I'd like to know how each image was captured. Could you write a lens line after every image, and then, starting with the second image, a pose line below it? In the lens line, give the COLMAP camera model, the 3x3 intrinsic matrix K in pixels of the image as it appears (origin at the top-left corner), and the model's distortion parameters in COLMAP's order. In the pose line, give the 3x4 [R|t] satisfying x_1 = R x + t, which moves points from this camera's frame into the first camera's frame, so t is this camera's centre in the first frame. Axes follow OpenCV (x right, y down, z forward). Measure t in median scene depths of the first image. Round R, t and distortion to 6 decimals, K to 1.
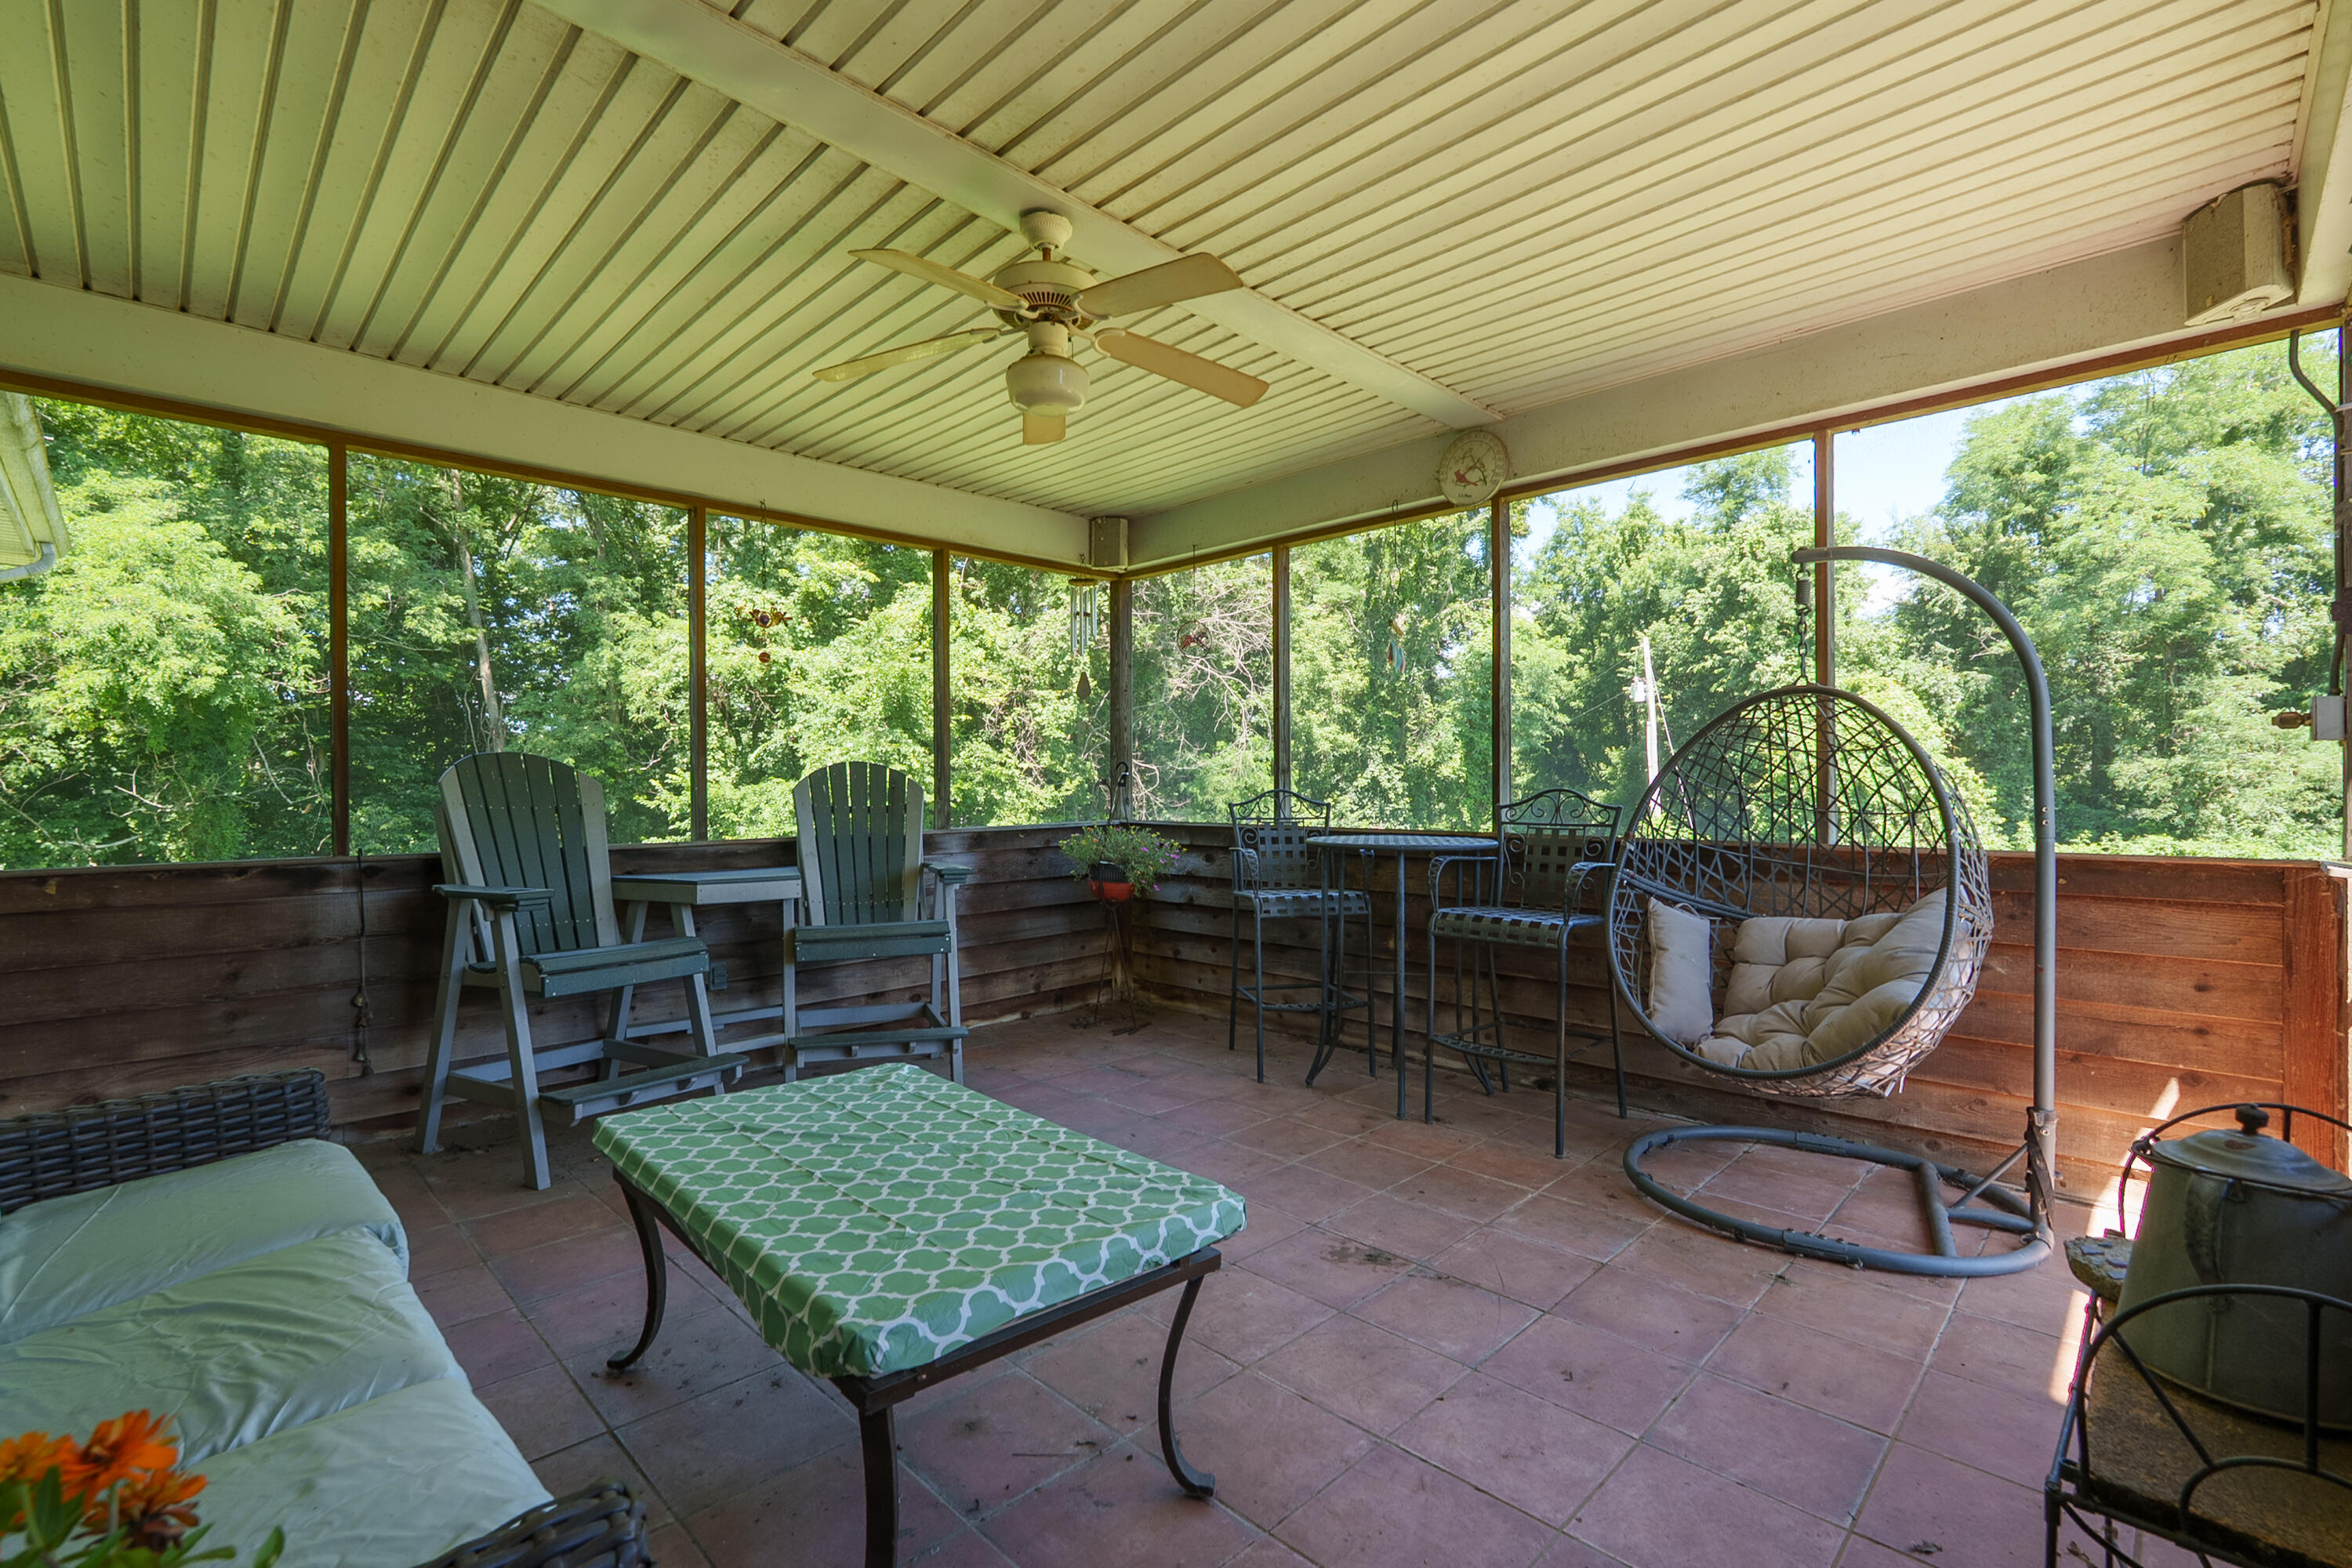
lens RADIAL K [[1035.8, 0, 1183.2], [0, 1035.8, 781.7], [0, 0, 1]] dist [-0.002788, -0.000373]
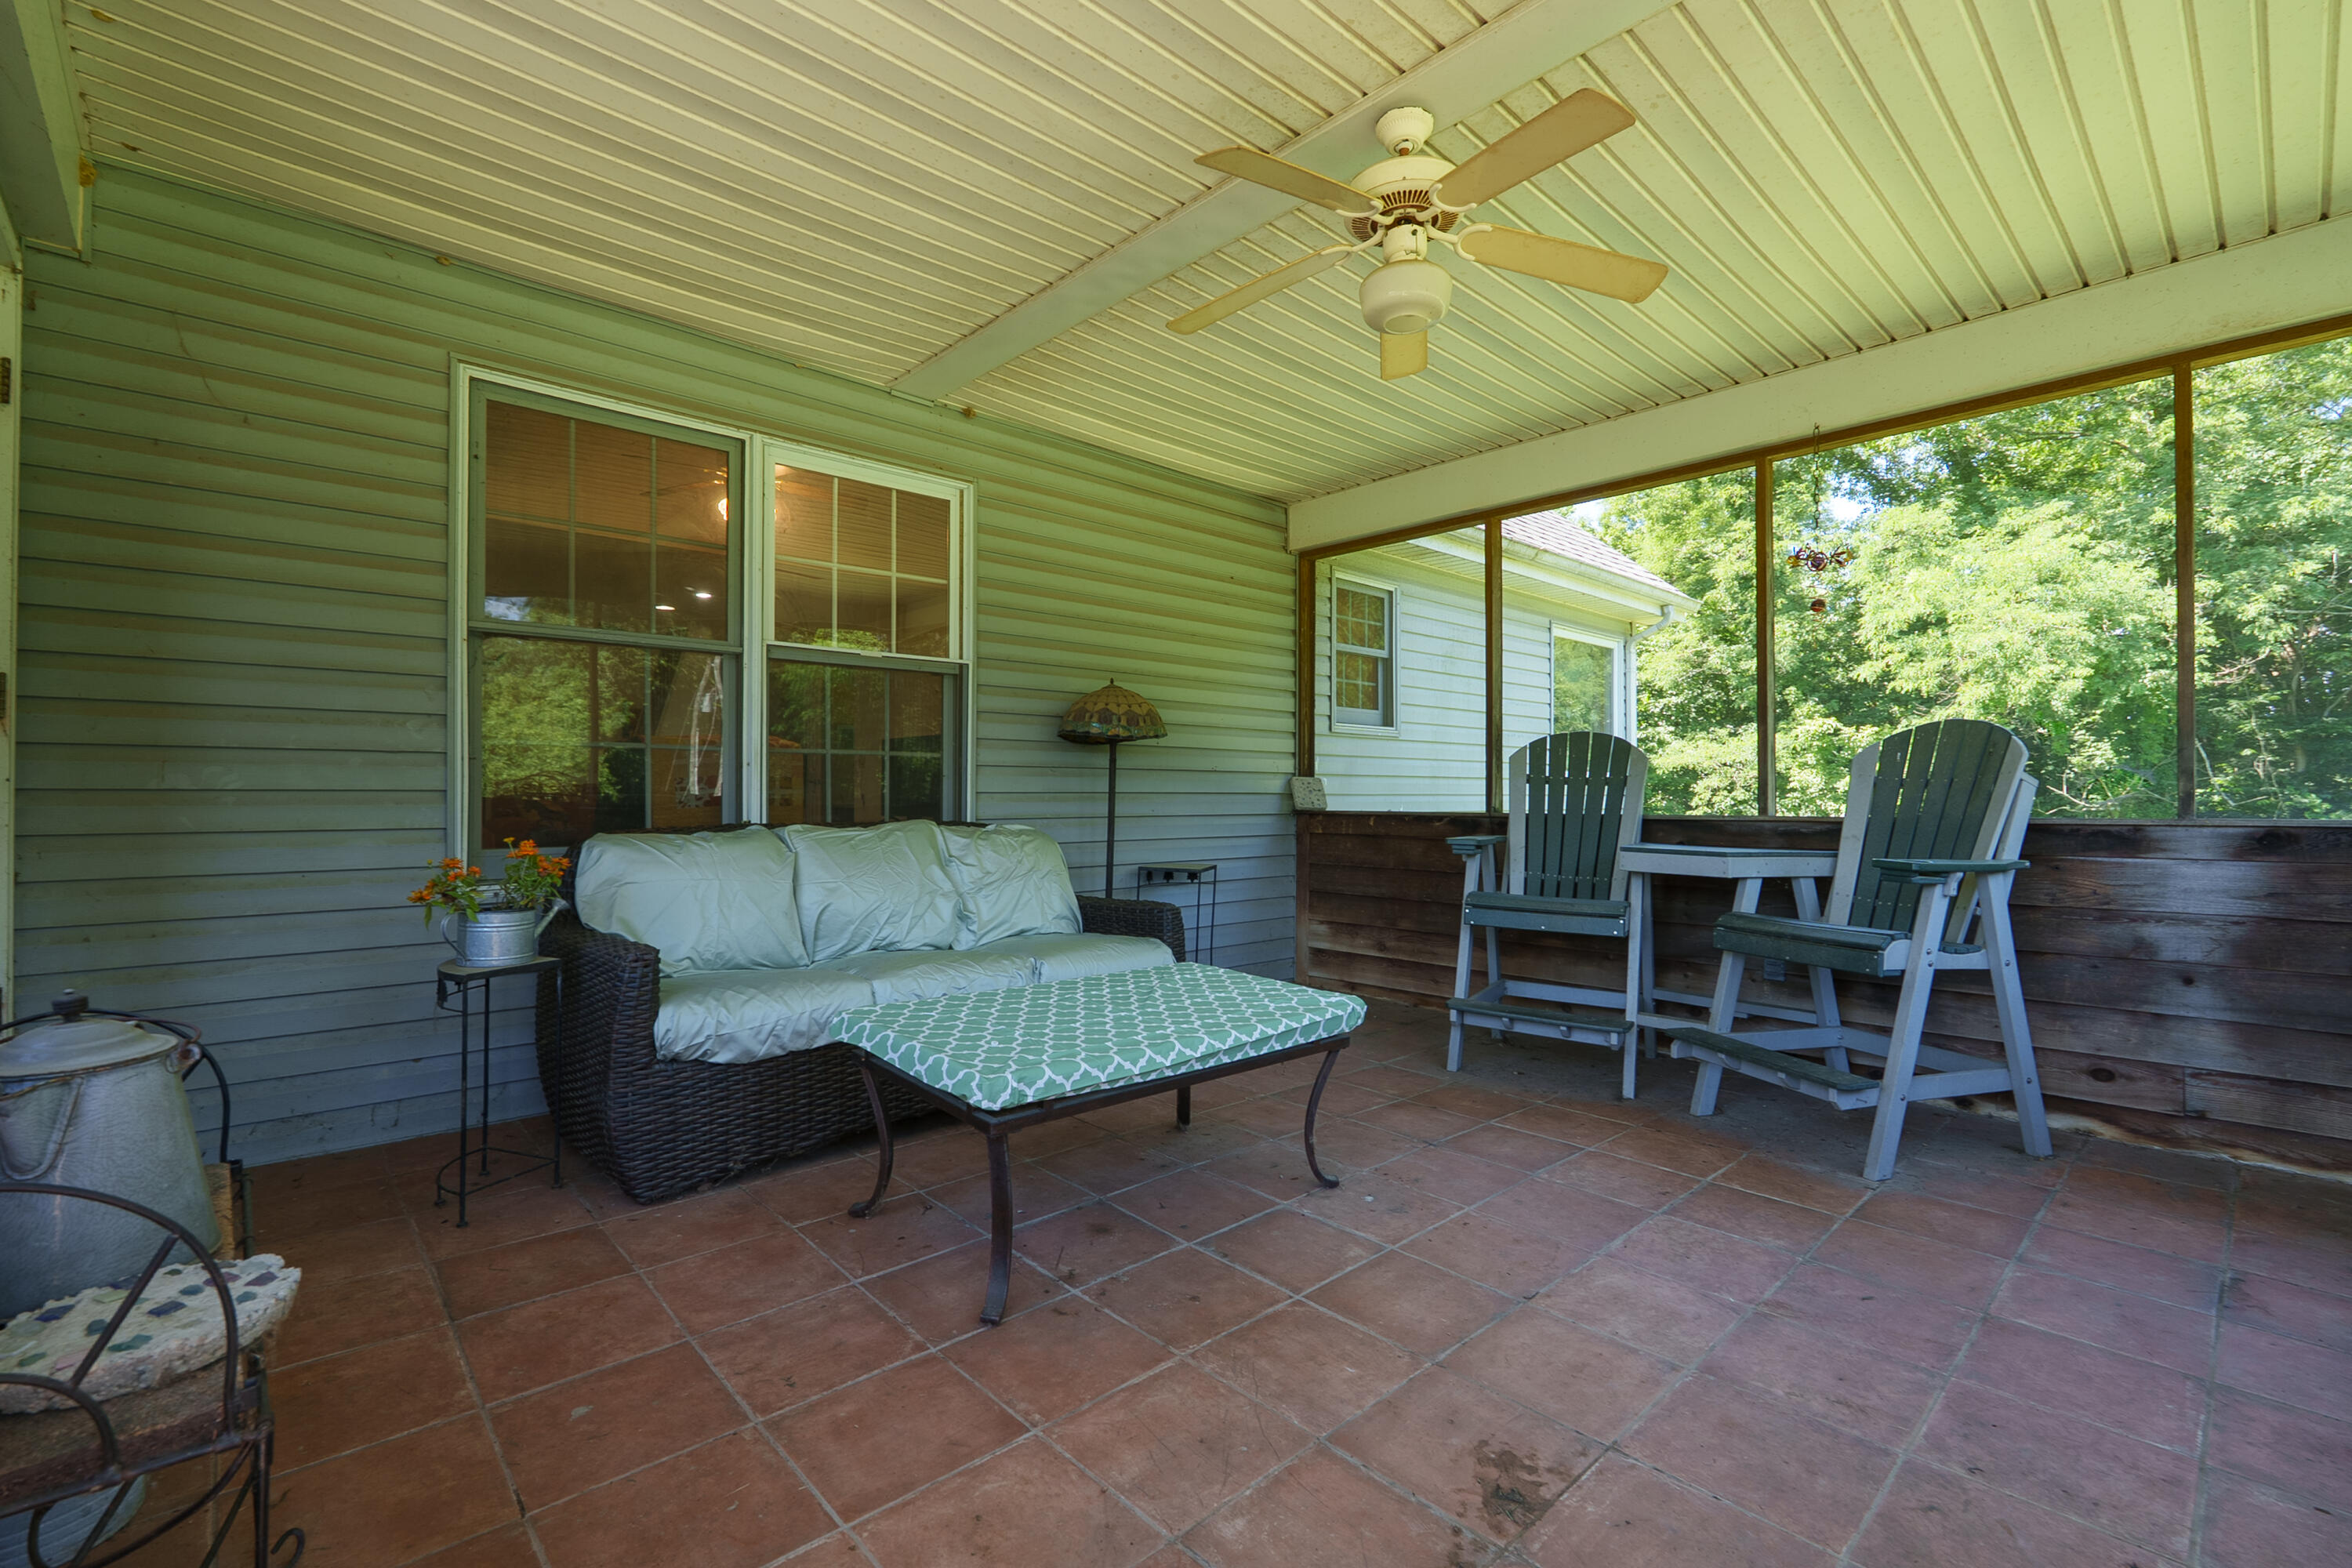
lens RADIAL K [[1035.8, 0, 1183.8], [0, 1035.8, 792.3], [0, 0, 1]] dist [-0.002788, -0.000373]
pose [[-0.038265, 0.002324, -0.999265, 0.140643], [0.001077, 0.999997, 0.002284, 0.009353], [0.999267, -0.000989, -0.038268, 0.149558]]
